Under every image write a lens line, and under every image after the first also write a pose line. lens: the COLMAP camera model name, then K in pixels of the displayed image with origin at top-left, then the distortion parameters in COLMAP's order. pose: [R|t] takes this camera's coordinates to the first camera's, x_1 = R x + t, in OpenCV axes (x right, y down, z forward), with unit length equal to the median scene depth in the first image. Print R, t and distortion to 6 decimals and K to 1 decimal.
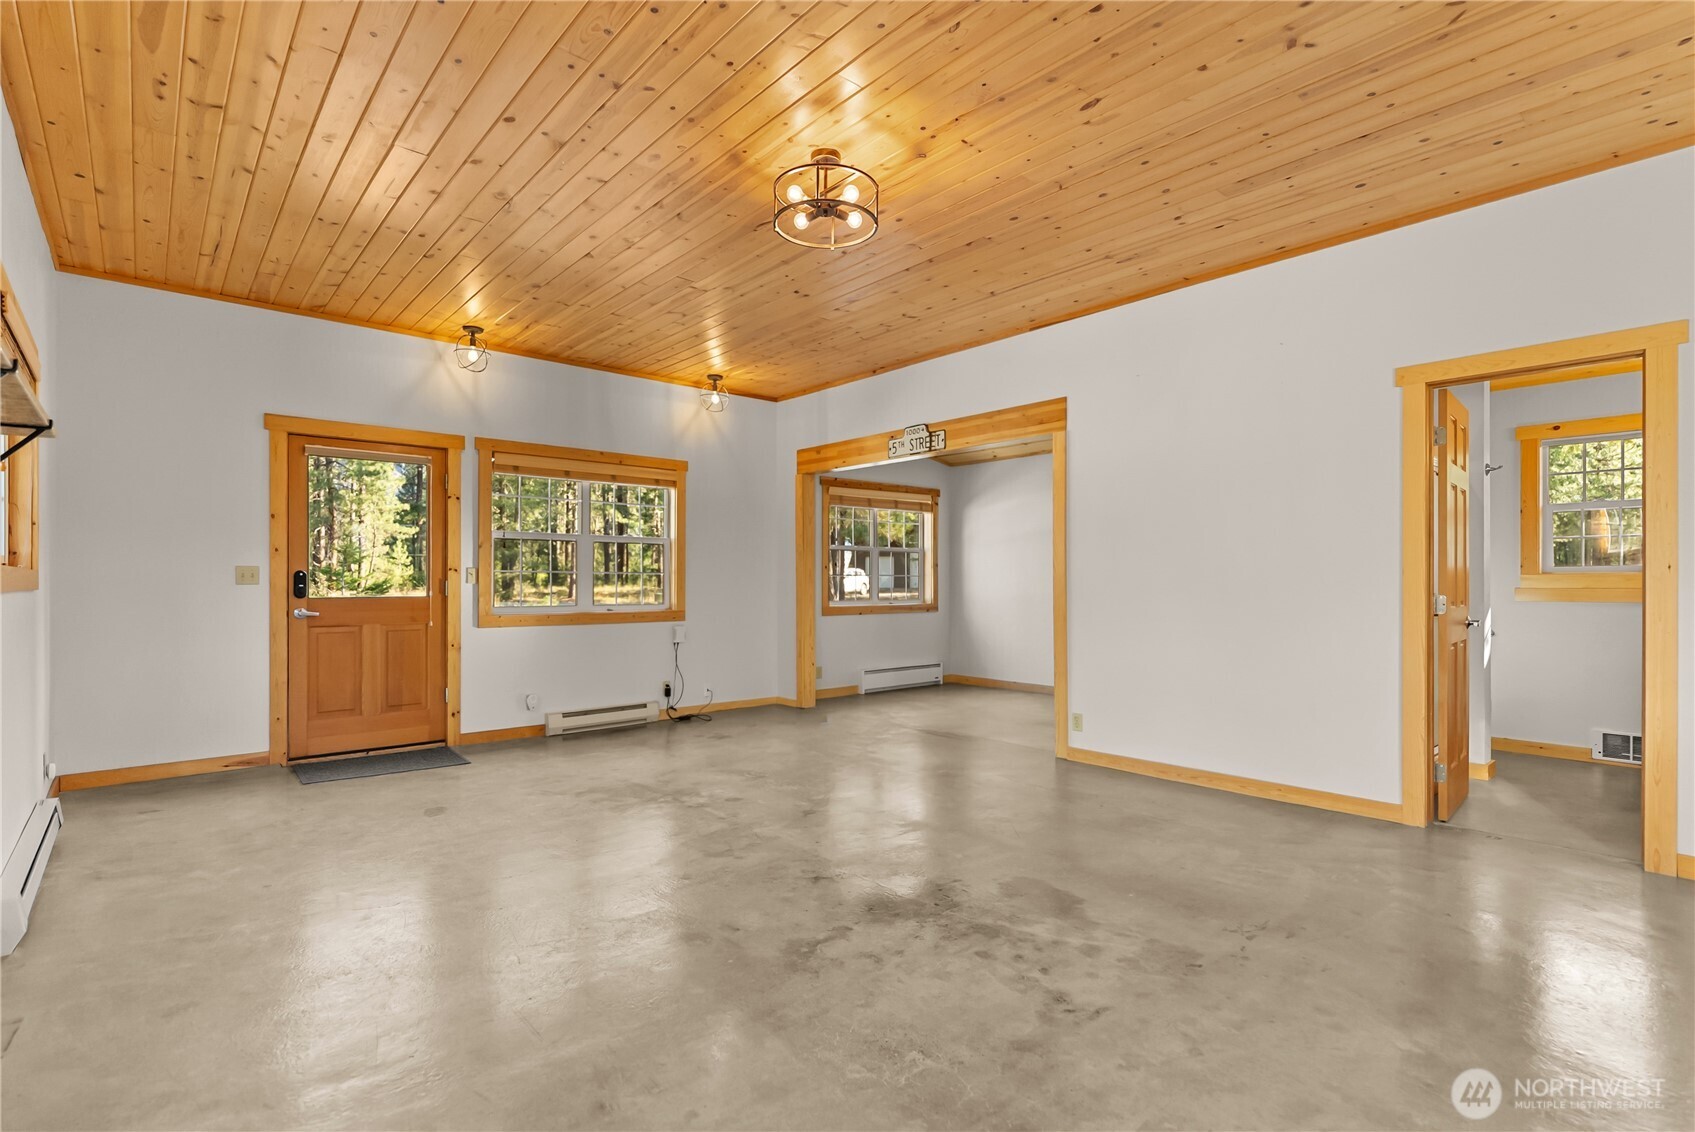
lens RADIAL K [[804.0, 0, 846.1], [0, 804.0, 594.2], [0, 0, 1]] dist [0.002893, -0.000056]
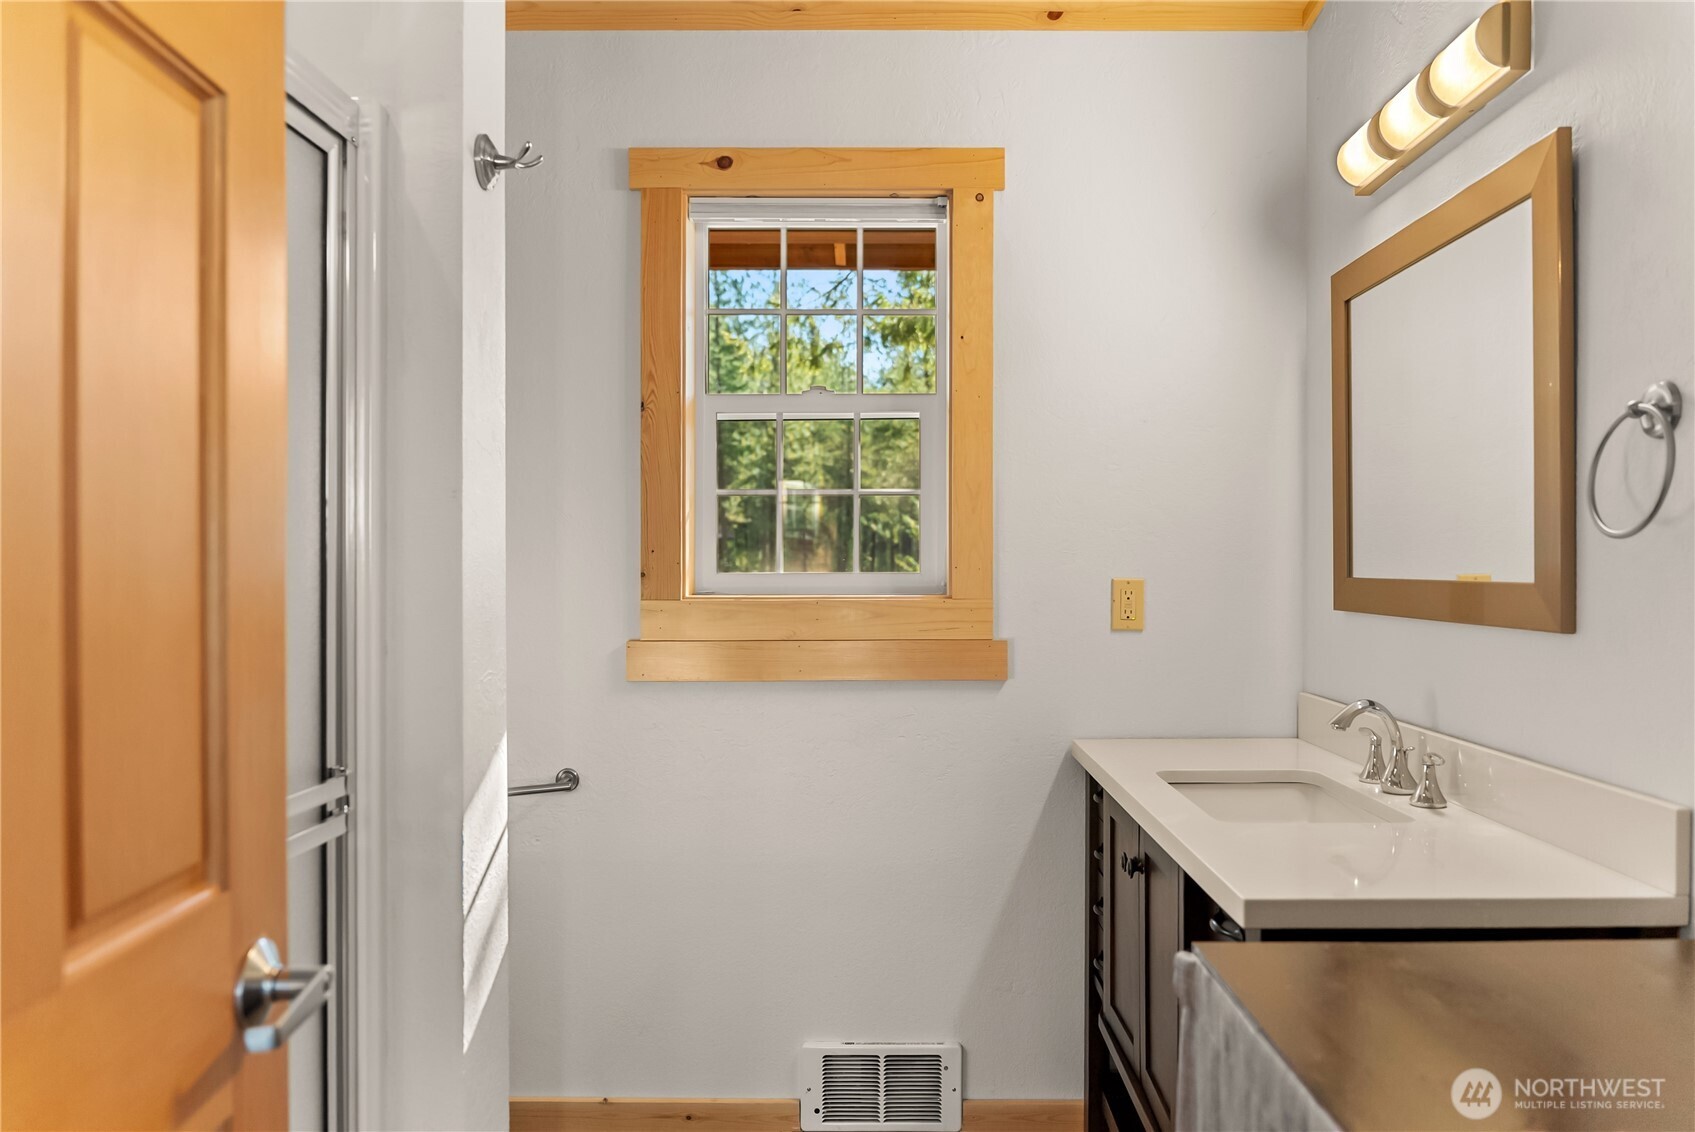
lens RADIAL K [[1149.5, 0, 843.7], [0, 1149.5, 572.5], [0, 0, 1]] dist [-0.010667, -0.004716]
pose [[0.686734, 0.002305, 0.726905, 0.573777], [0.001683, 0.999987, -0.004761, -0.034092], [-0.726907, 0.004493, 0.686721, 0.641651]]
